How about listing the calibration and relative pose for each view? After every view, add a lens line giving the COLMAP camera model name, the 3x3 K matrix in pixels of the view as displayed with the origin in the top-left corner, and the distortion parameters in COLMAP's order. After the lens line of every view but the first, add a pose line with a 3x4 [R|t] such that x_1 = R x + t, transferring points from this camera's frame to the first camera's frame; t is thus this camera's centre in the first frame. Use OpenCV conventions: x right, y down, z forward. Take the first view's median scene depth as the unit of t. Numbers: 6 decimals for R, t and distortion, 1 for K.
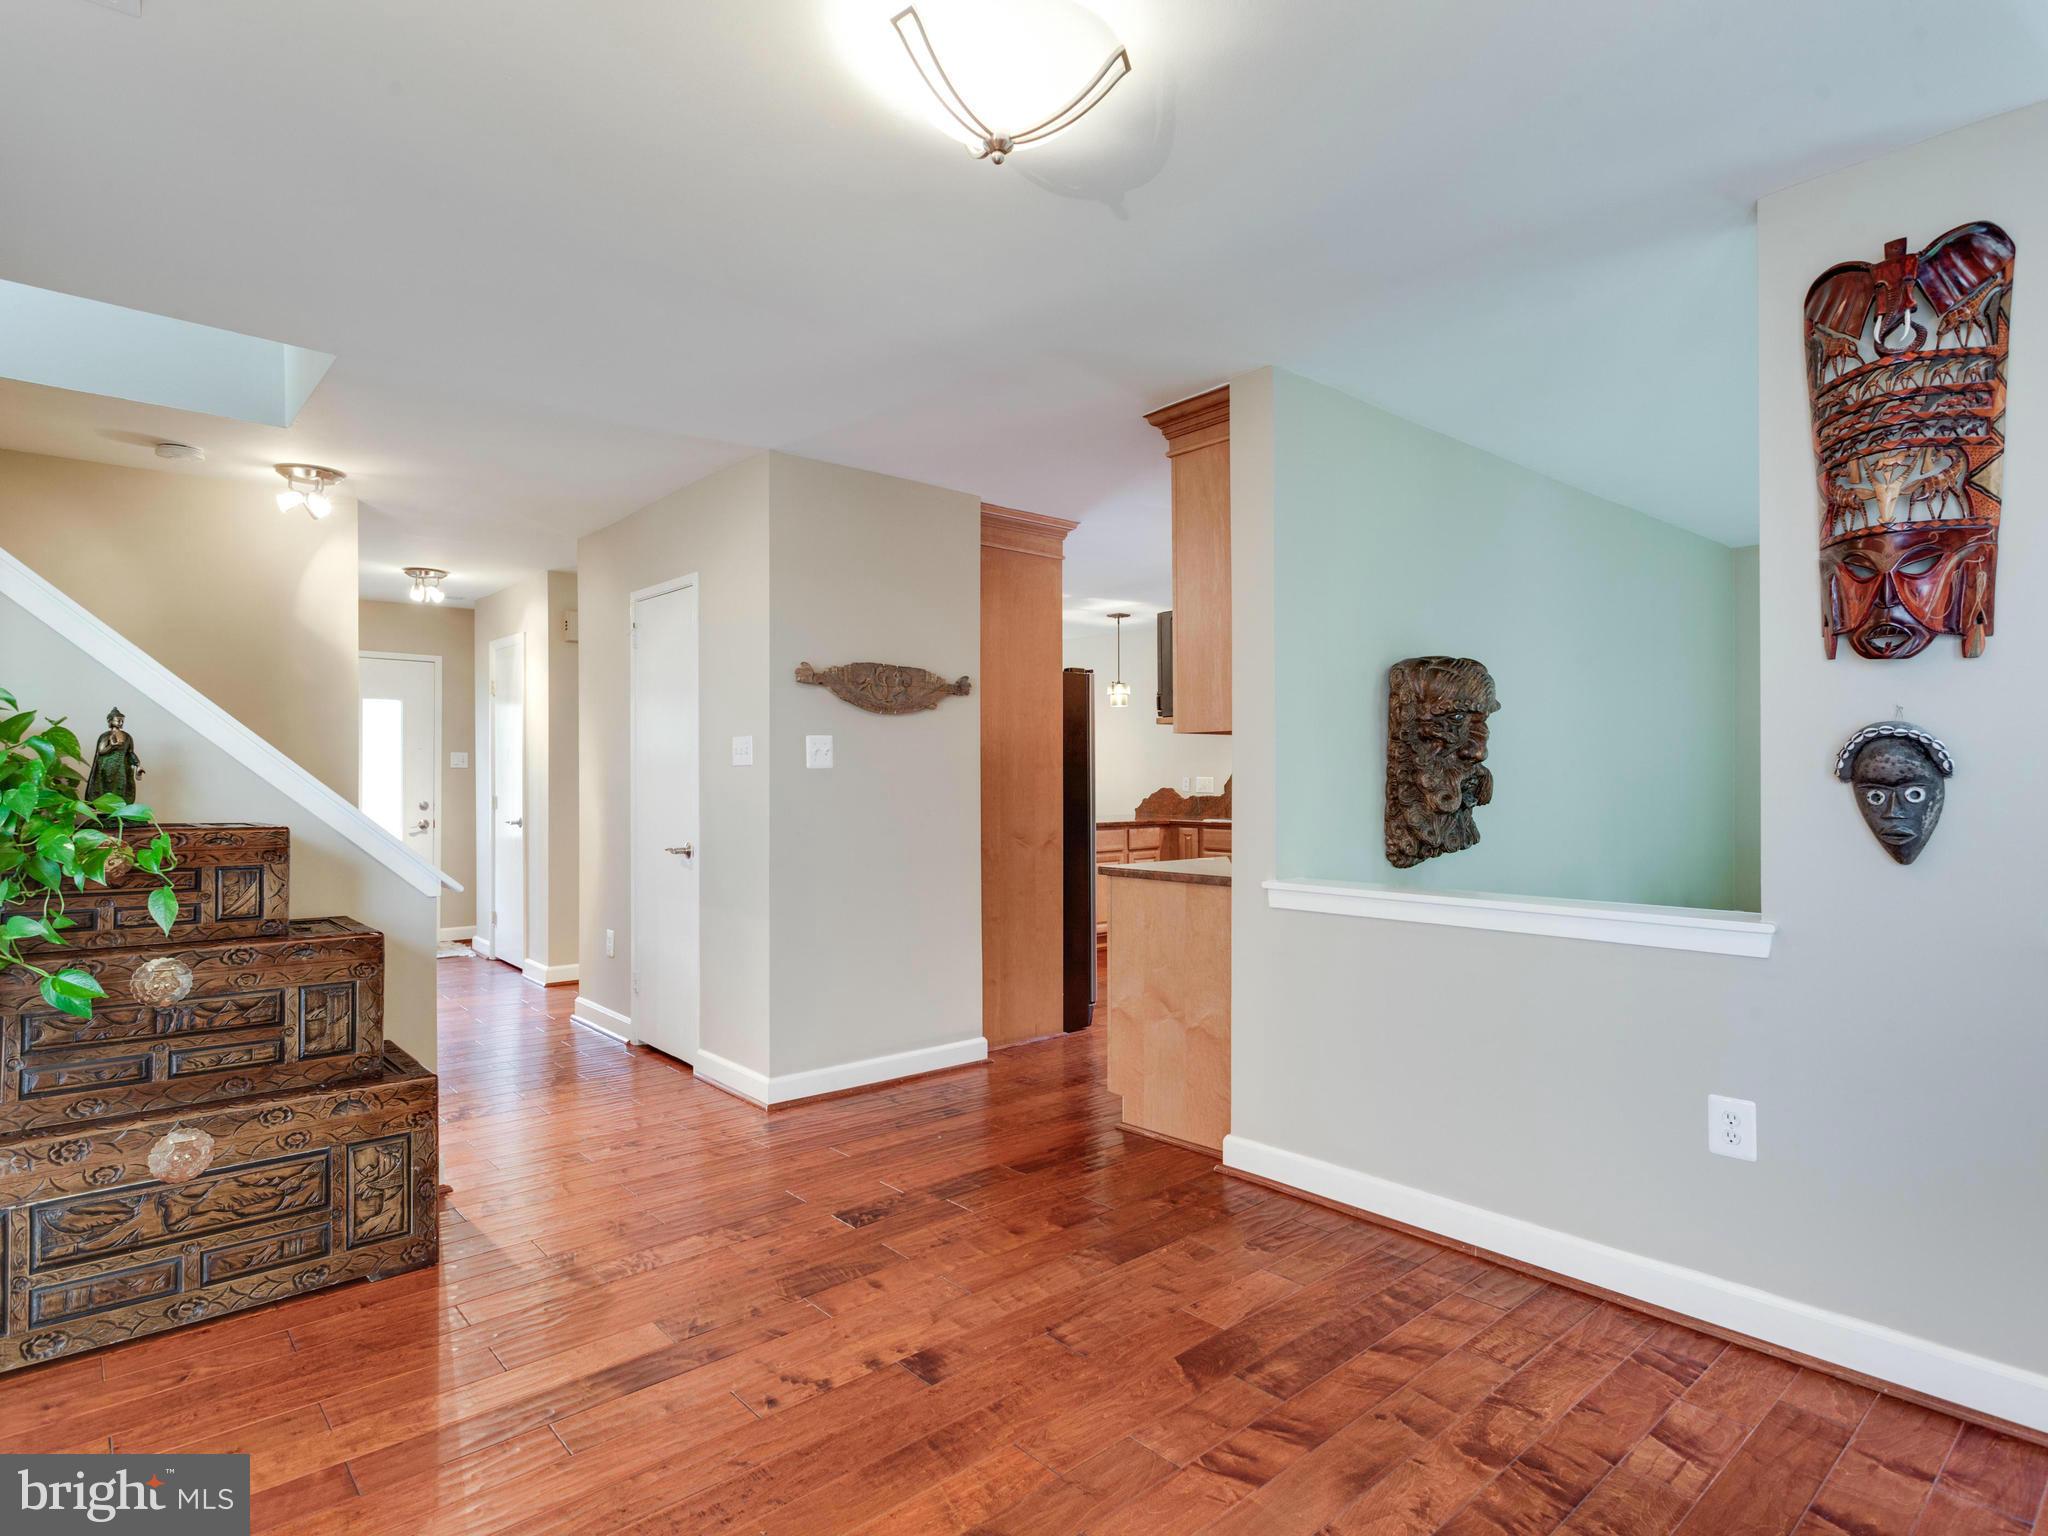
lens RADIAL K [[1097.5, 0, 1019.4], [0, 1097.5, 788.6], [0, 0, 1]] dist [-0.001150, 0.001466]
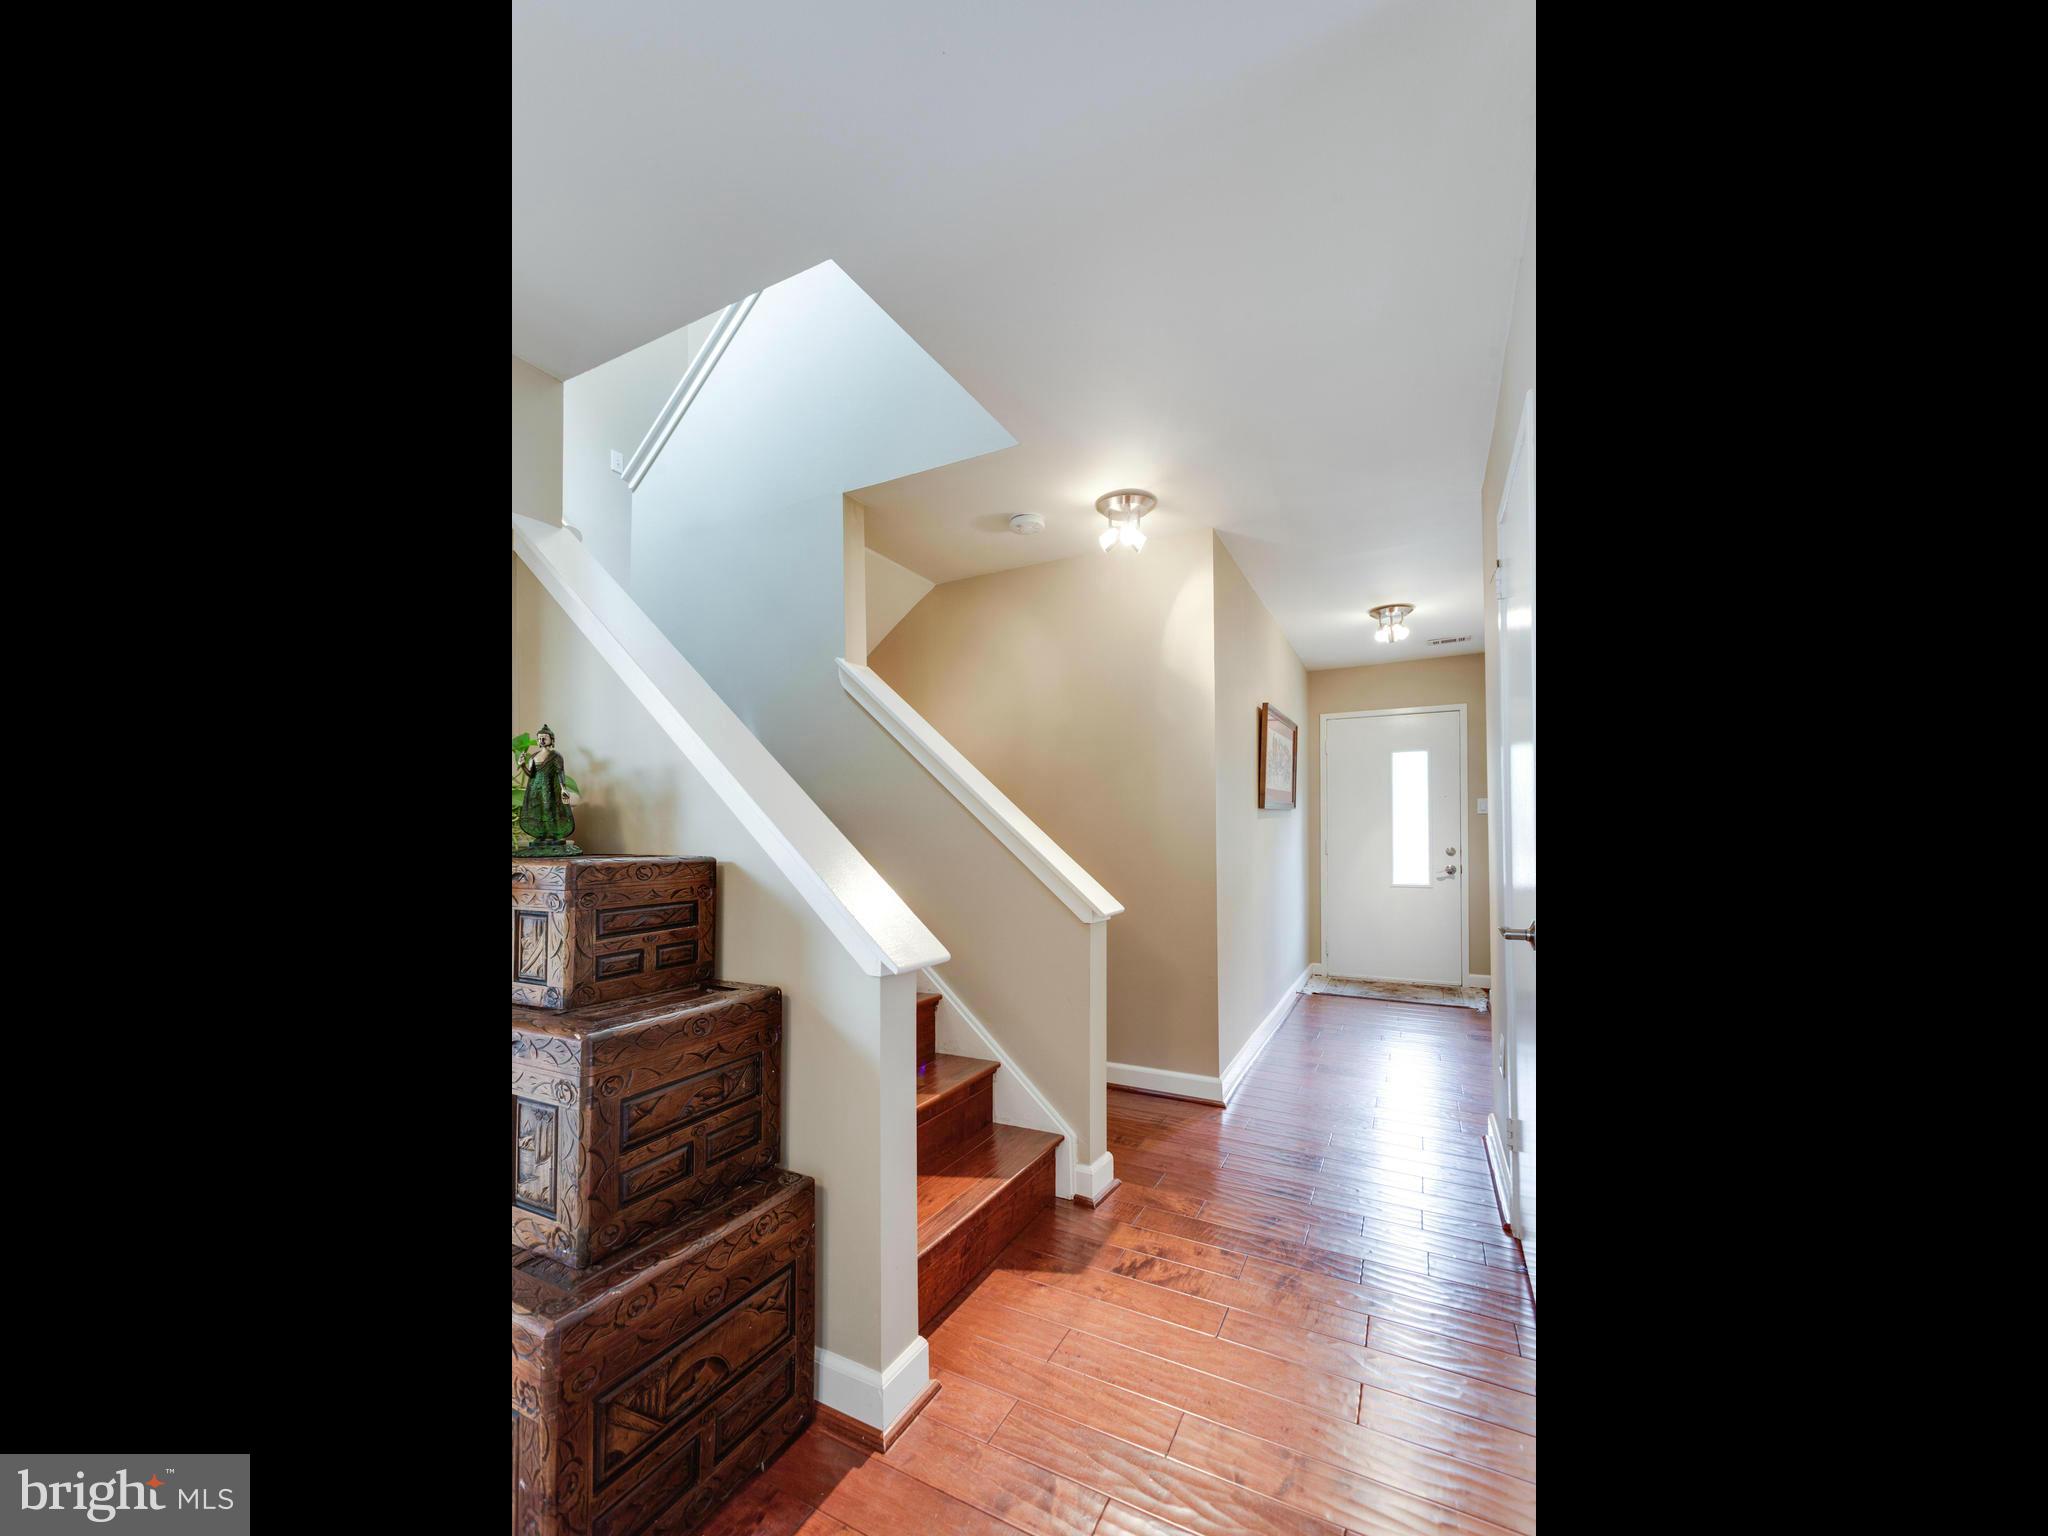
lens RADIAL K [[745.3, 0, 1032.4], [0, 745.3, 831.1], [0, 0, 1]] dist [0.000029, 0.000070]
pose [[0.367967, -0.008281, -0.929802, -0.063751], [-0.005658, 0.999922, -0.011144, 0.012368], [0.929822, 0.009361, 0.367891, 0.707451]]
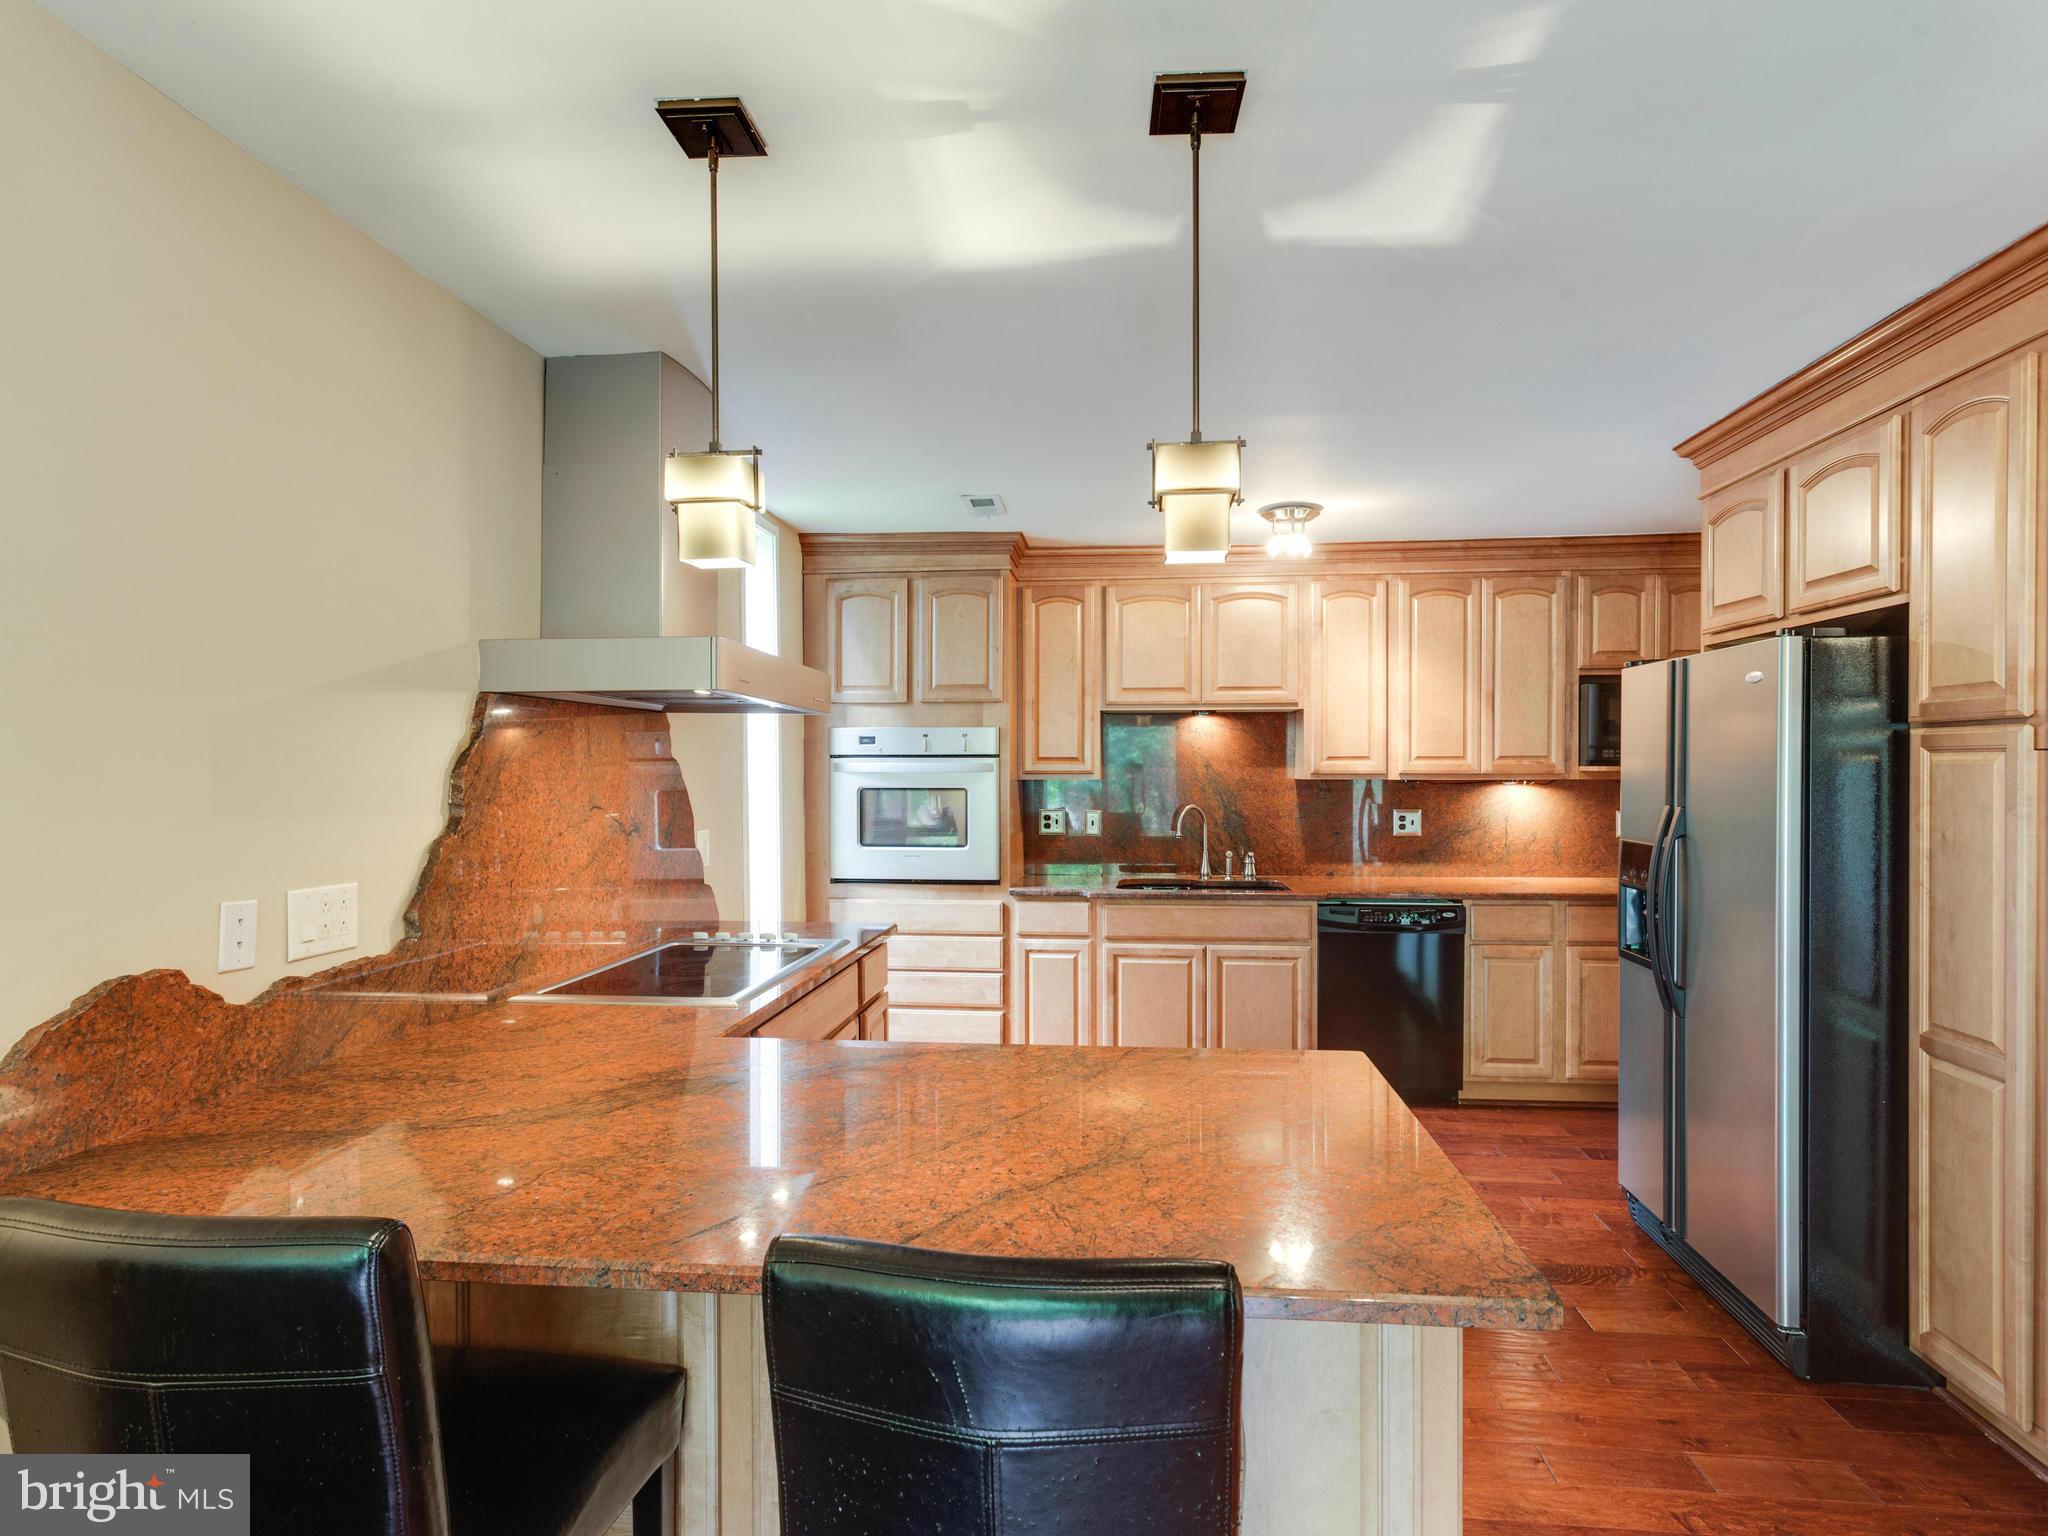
lens RADIAL K [[1097.5, 0, 1019.4], [0, 1097.5, 788.6], [0, 0, 1]] dist [-0.001150, 0.001466]
pose [[-0.680081, -0.010047, 0.733068, -0.201348], [0.013310, 0.999572, 0.026047, -0.071590], [-0.733016, 0.027471, -0.679657, 2.160391]]
